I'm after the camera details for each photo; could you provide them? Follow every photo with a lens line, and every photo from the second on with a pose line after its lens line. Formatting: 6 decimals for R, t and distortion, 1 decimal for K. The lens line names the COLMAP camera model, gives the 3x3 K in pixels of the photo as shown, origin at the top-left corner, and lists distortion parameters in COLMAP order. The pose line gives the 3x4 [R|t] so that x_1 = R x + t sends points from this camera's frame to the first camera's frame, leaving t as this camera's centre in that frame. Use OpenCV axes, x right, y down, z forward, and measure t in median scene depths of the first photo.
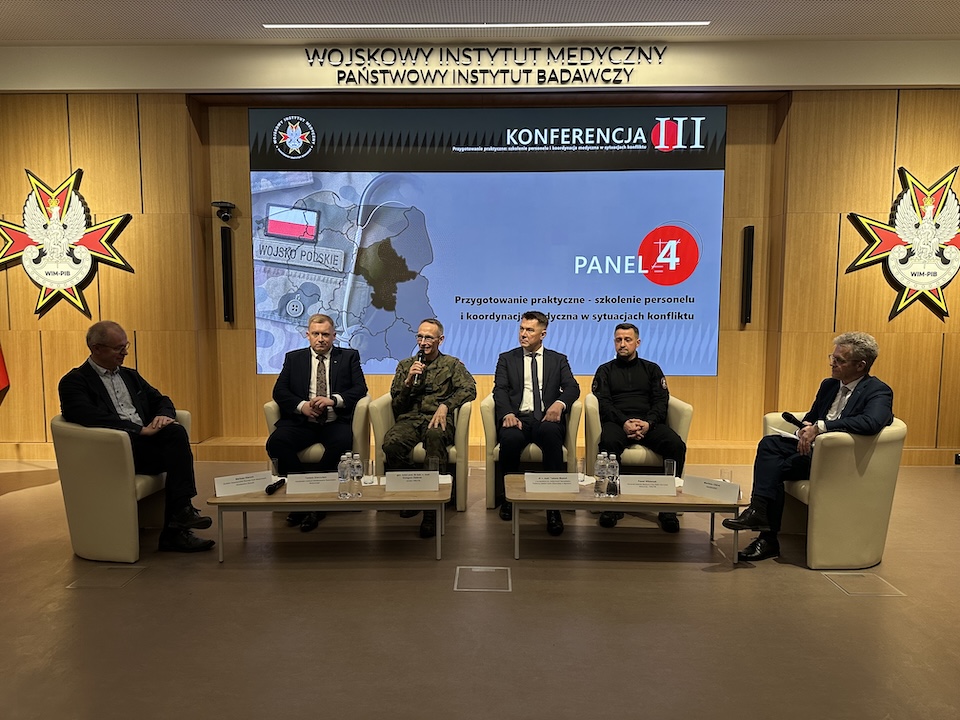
lens RADIAL K [[686.5, 0, 478.5], [0, 686.5, 363.0], [0, 0, 1]] dist [0.050682, -0.066608]
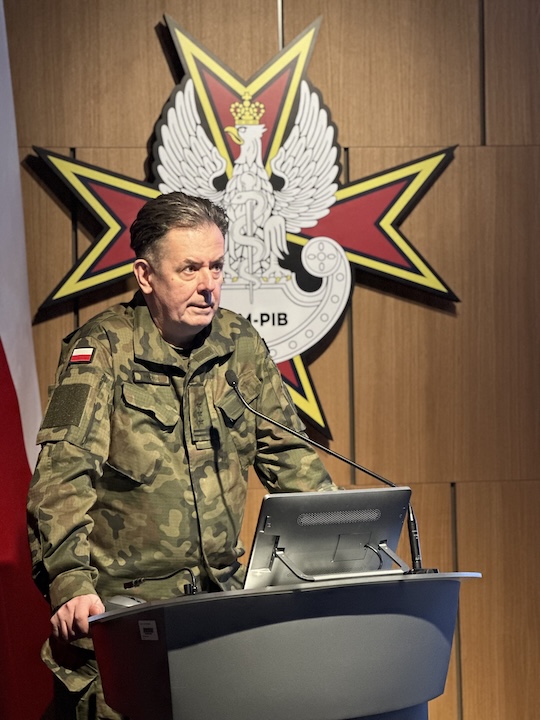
lens RADIAL K [[1605.5, 0, 271.0], [0, 1605.5, 361.2], [0, 0, 1]] dist [-0.101955, 3.628052]
pose [[0.985869, -0.020910, 0.166209, -0.736573], [0.036654, 0.995063, -0.092224, -0.037160], [-0.163460, 0.097012, 0.981768, 0.235978]]
